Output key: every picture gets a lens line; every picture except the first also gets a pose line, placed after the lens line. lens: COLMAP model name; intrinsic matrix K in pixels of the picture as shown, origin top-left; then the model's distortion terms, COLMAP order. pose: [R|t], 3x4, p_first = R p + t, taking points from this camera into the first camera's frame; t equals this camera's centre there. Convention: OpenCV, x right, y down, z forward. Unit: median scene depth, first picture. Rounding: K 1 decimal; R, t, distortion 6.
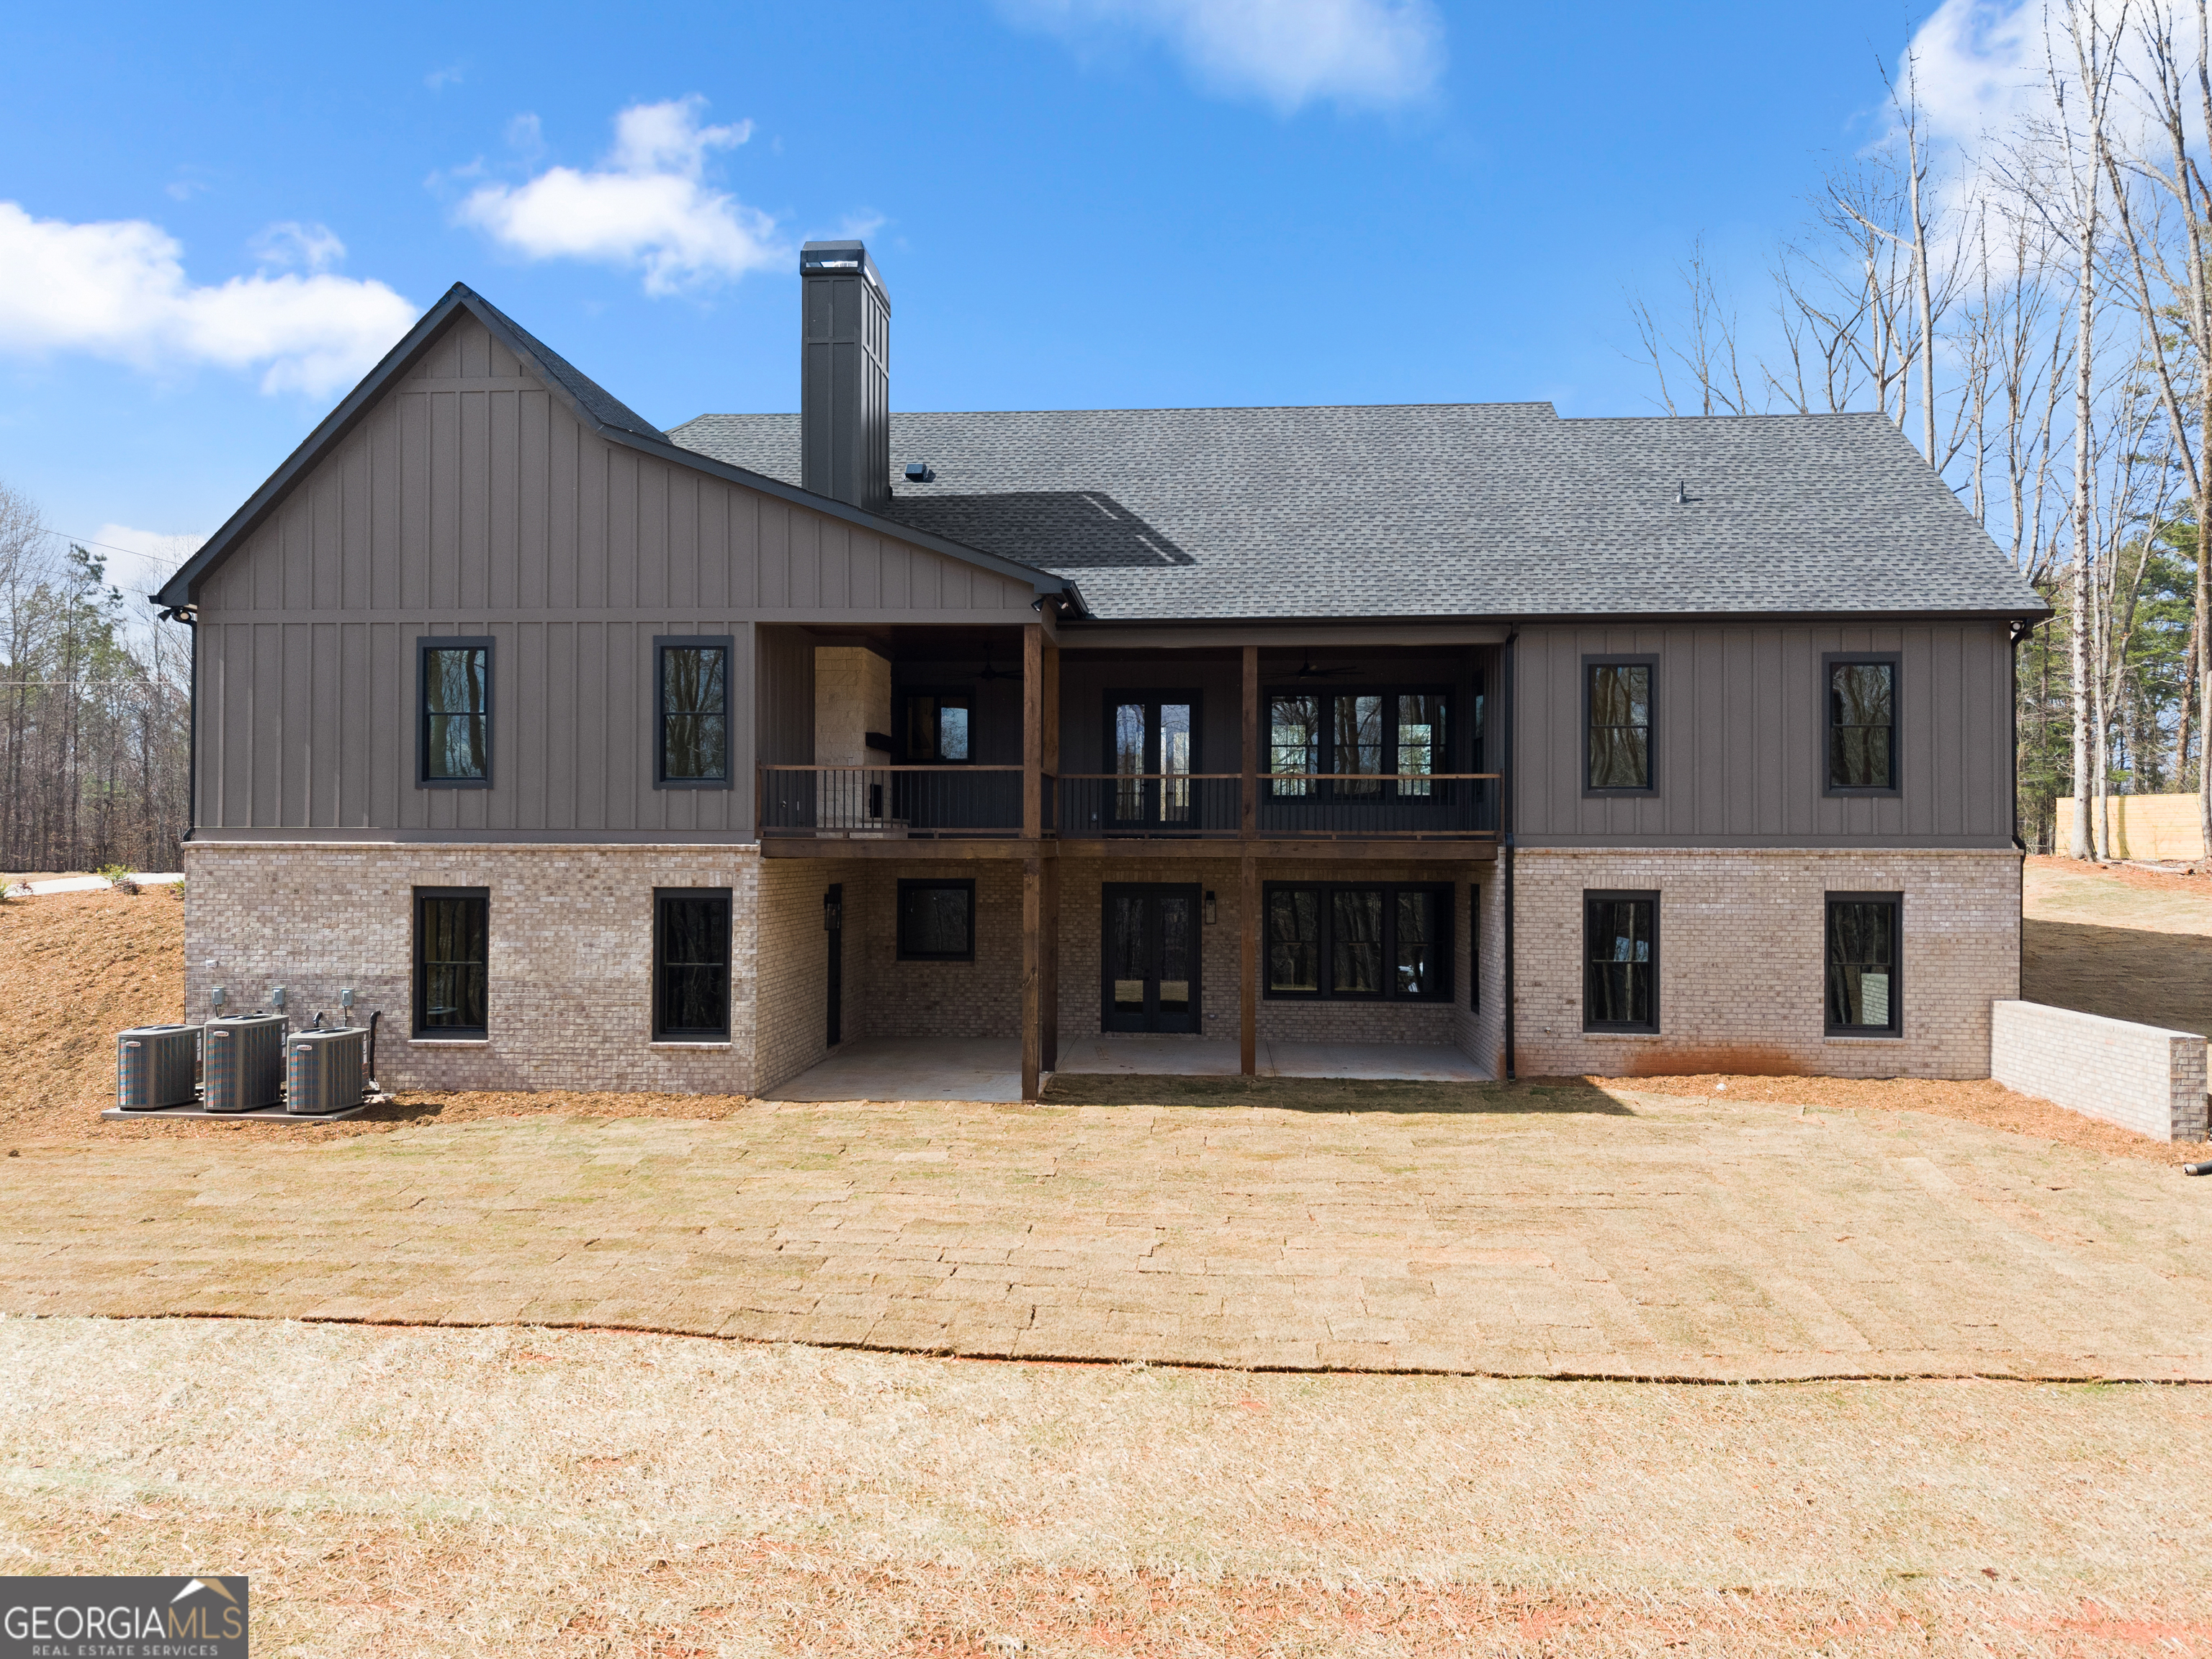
lens RADIAL K [[1542.3, 0, 1106.0], [0, 1542.3, 829.5], [0, 0, 1]] dist [-0.000527, 0.002112]
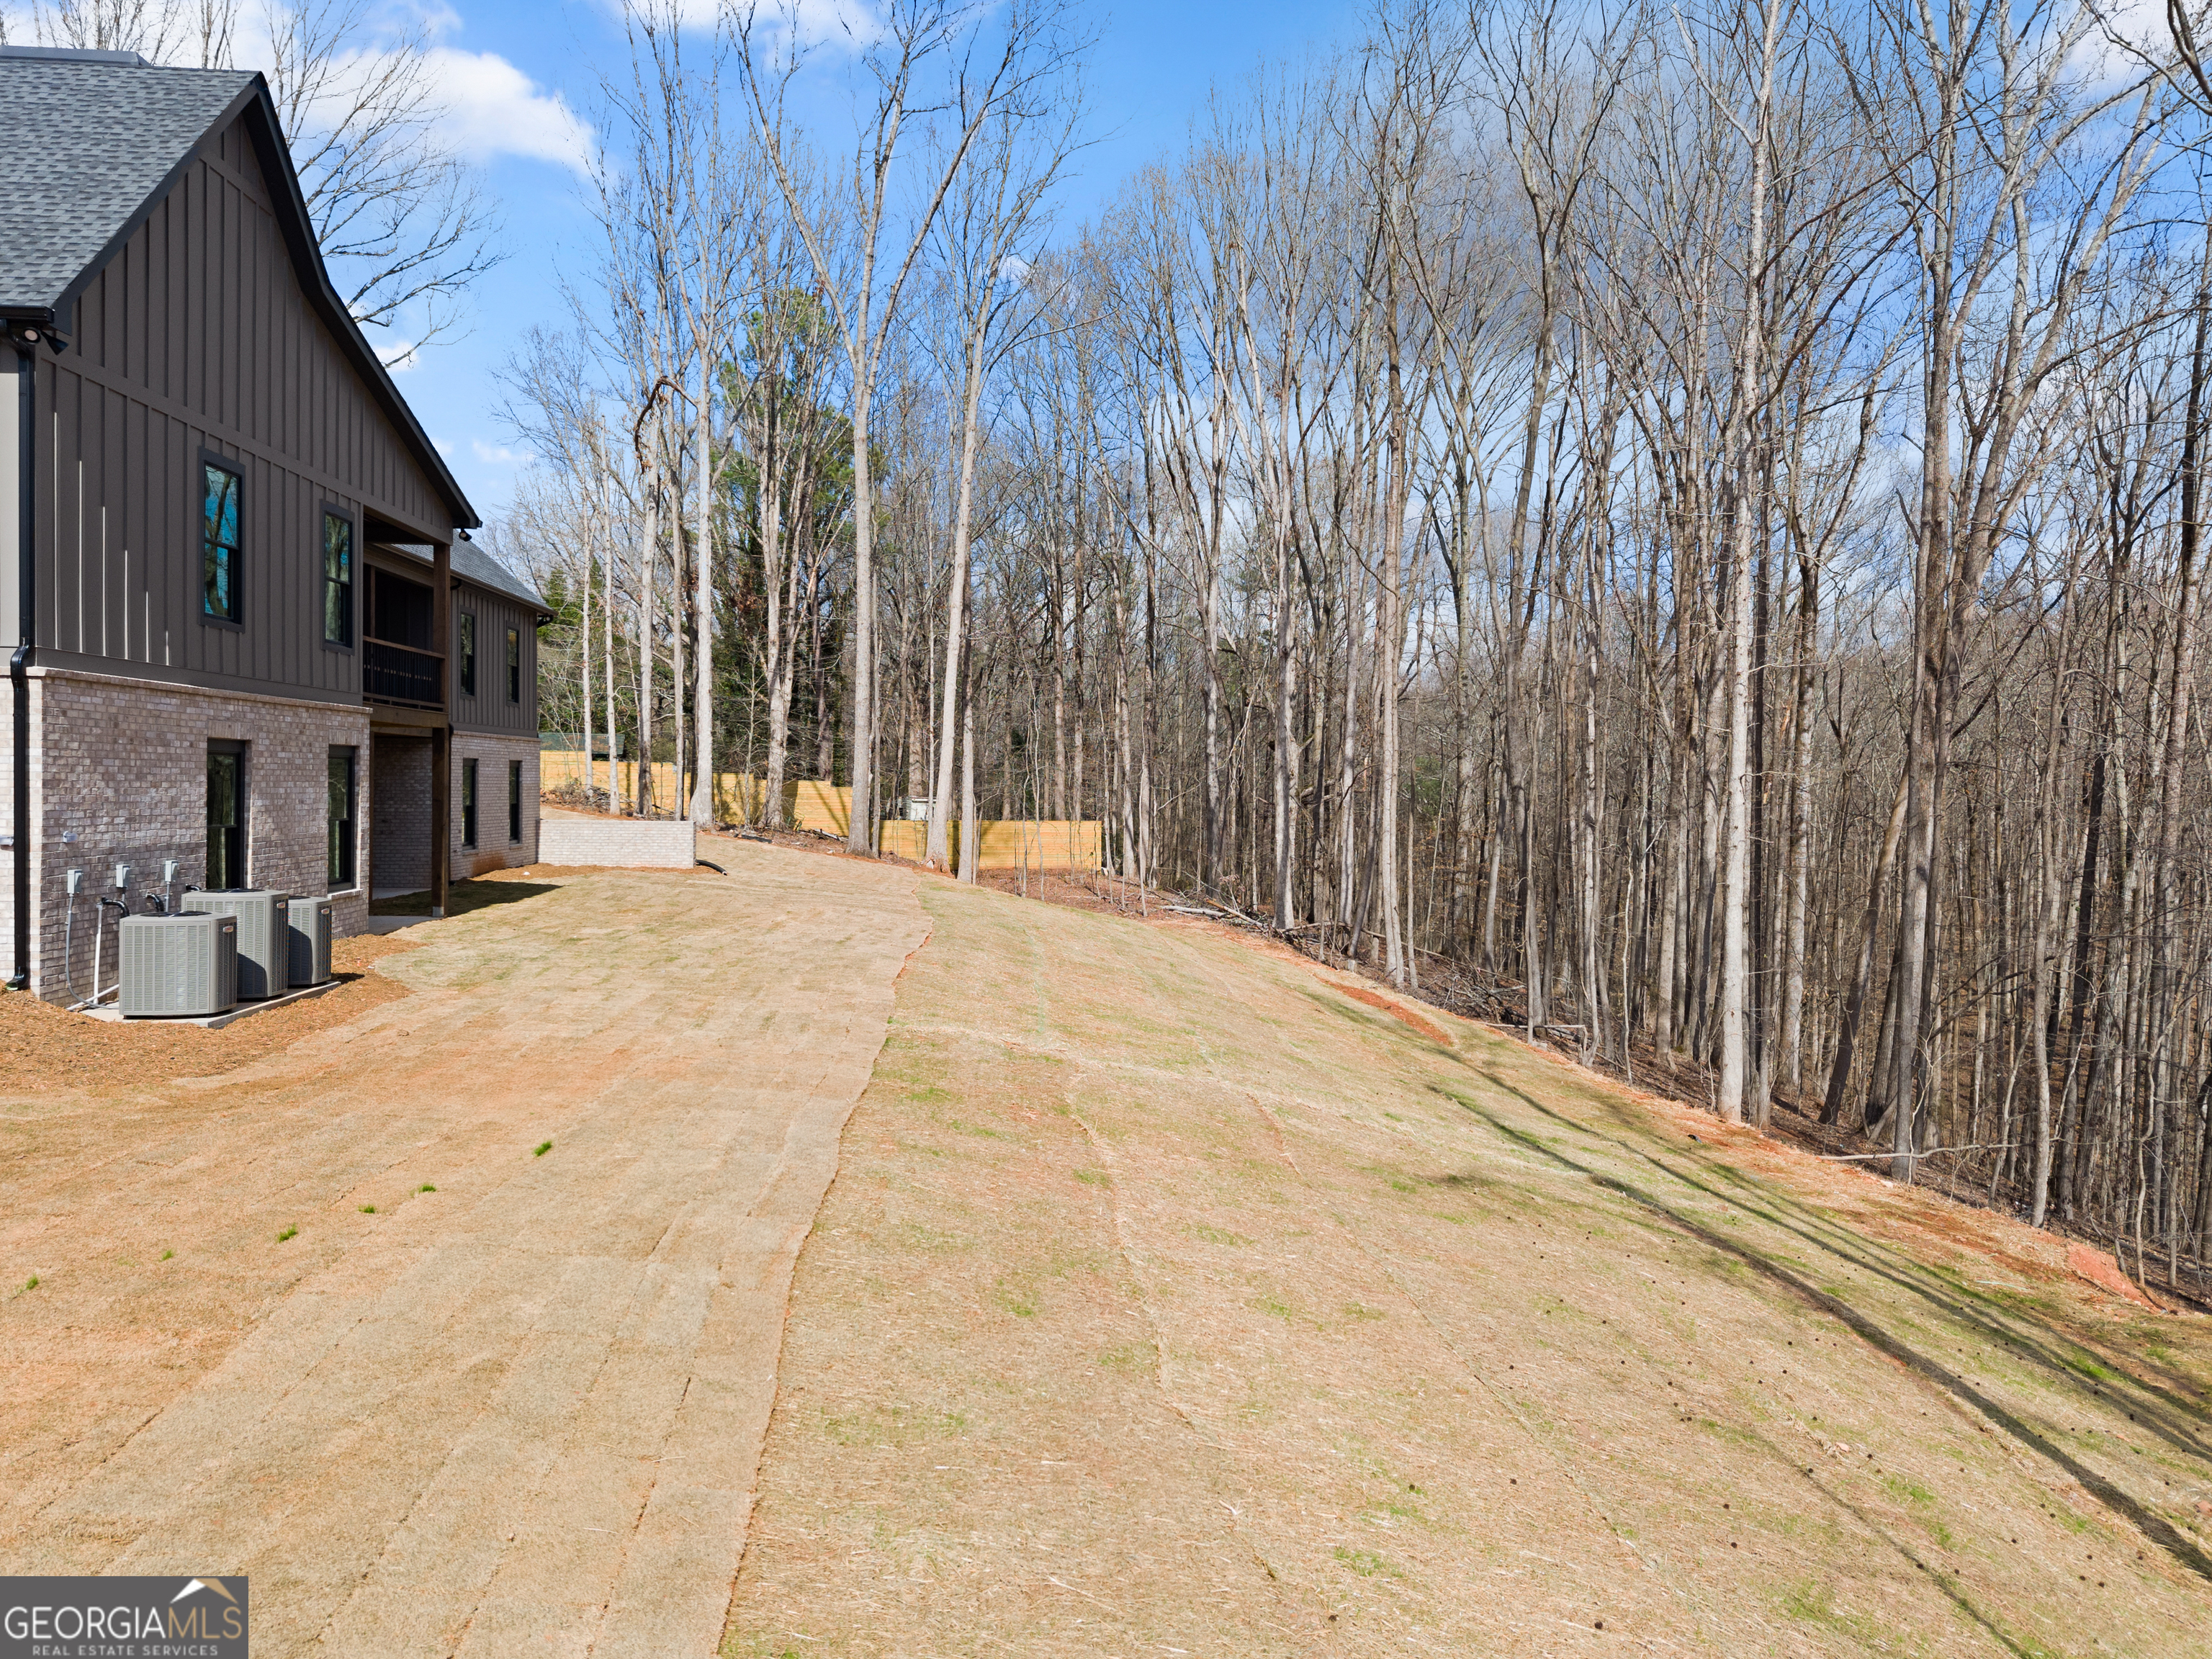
lens RADIAL K [[1542.3, 0, 1106.0], [0, 1542.3, 829.5], [0, 0, 1]] dist [-0.000527, 0.002112]
pose [[-0.152930, -0.035755, 0.987590, -1.288858], [-0.035319, 0.998905, 0.030695, 0.040875], [-0.987606, -0.030187, -0.154025, 0.594390]]
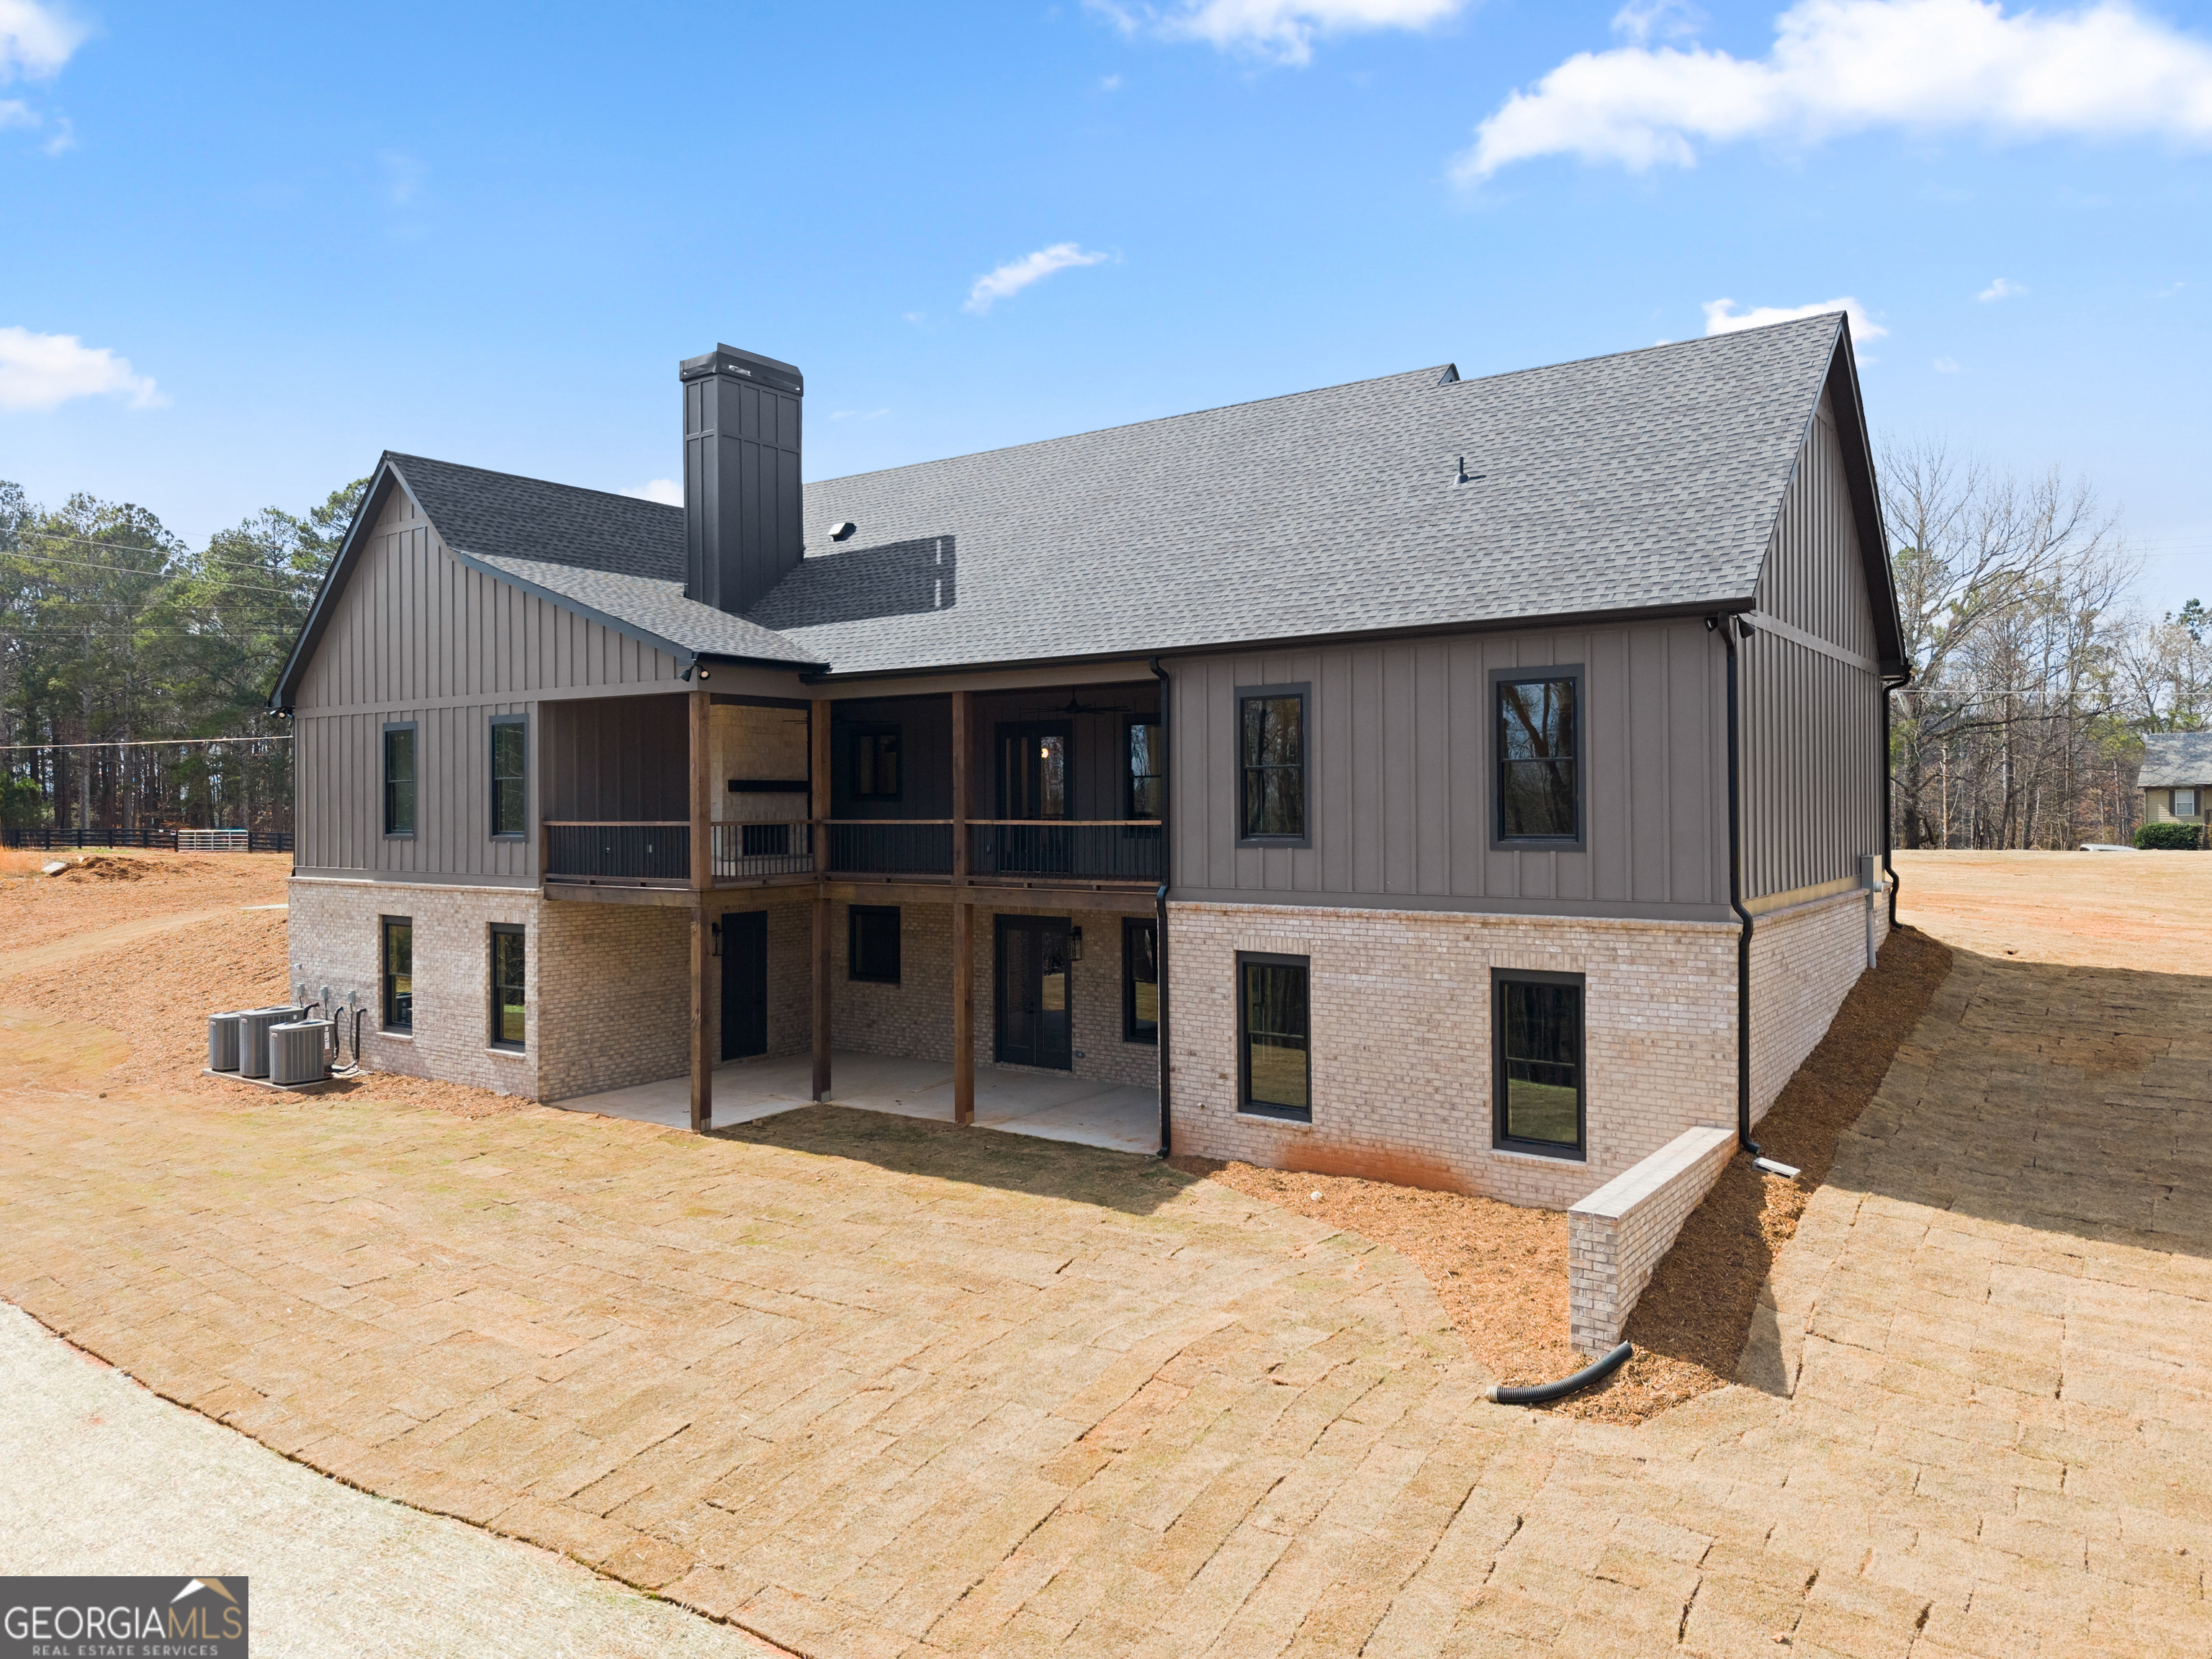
lens RADIAL K [[1569.2, 0, 1107.4], [0, 1569.2, 770.0], [0, 0, 1]] dist [0.052513, -0.002357]
pose [[0.834189, -0.019519, -0.551132, 0.755174], [0.014138, 0.999802, -0.014010, -0.054183], [0.551297, 0.003895, 0.834300, 0.204290]]
